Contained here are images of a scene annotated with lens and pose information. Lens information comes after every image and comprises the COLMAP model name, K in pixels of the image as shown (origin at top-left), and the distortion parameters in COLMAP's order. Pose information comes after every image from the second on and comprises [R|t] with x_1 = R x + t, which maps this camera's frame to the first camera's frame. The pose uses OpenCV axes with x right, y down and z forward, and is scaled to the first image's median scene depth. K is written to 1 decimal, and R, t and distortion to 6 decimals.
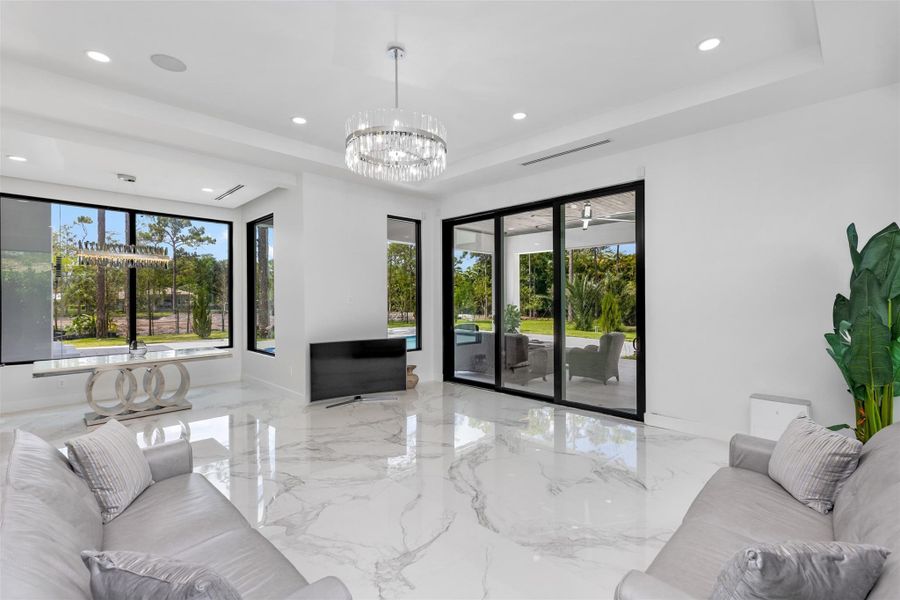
lens RADIAL K [[408.2, 0, 448.1], [0, 408.2, 297.6], [0, 0, 1]] dist [0.001564, 0.000455]
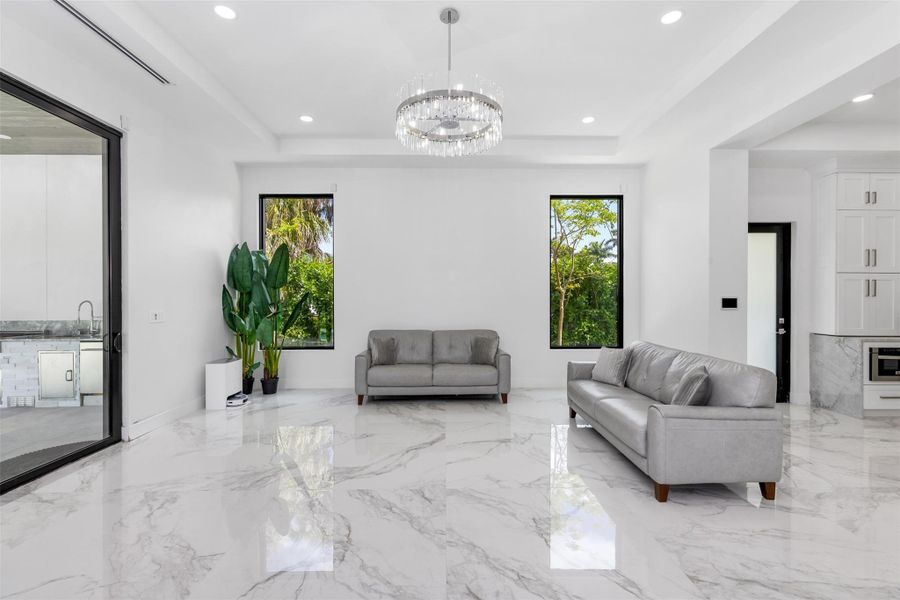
lens RADIAL K [[407.9, 0, 452.7], [0, 407.9, 300.7], [0, 0, 1]] dist [0.004367, -0.000230]
pose [[-0.722873, -0.002311, 0.690977, -0.488147], [0.001045, 0.999990, 0.004437, 0.030508], [-0.690980, 0.003930, -0.722863, 1.051094]]
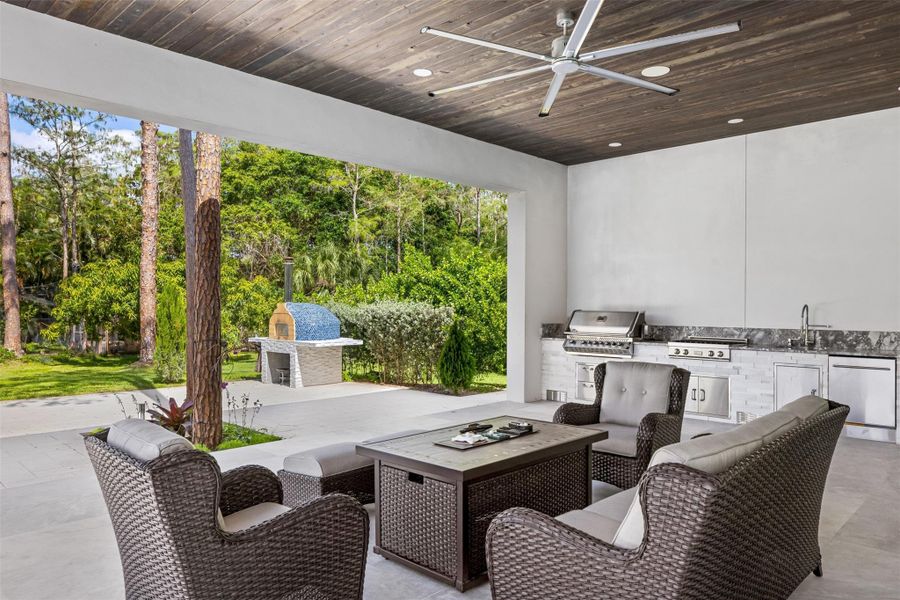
lens RADIAL K [[629.4, 0, 446.1], [0, 629.4, 308.0], [0, 0, 1]] dist [-0.002727, -0.000435]
pose [[-0.007415, -0.004438, 0.999963, -0.371645], [-0.008886, 0.999951, 0.004372, 0.042179], [-0.999933, -0.008853, -0.007454, 1.737515]]
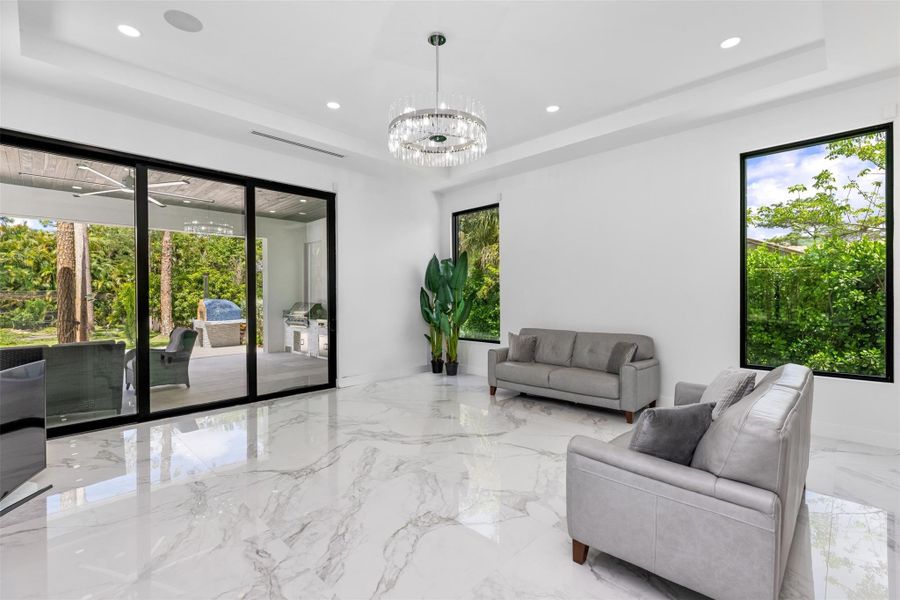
lens RADIAL K [[408.2, 0, 448.1], [0, 408.2, 297.6], [0, 0, 1]] dist [0.001564, 0.000455]
pose [[-0.010235, -0.000653, 0.999947, -0.722666], [0.002158, 0.999997, 0.000676, 0.028446], [-0.999945, 0.002164, -0.010233, 0.620523]]
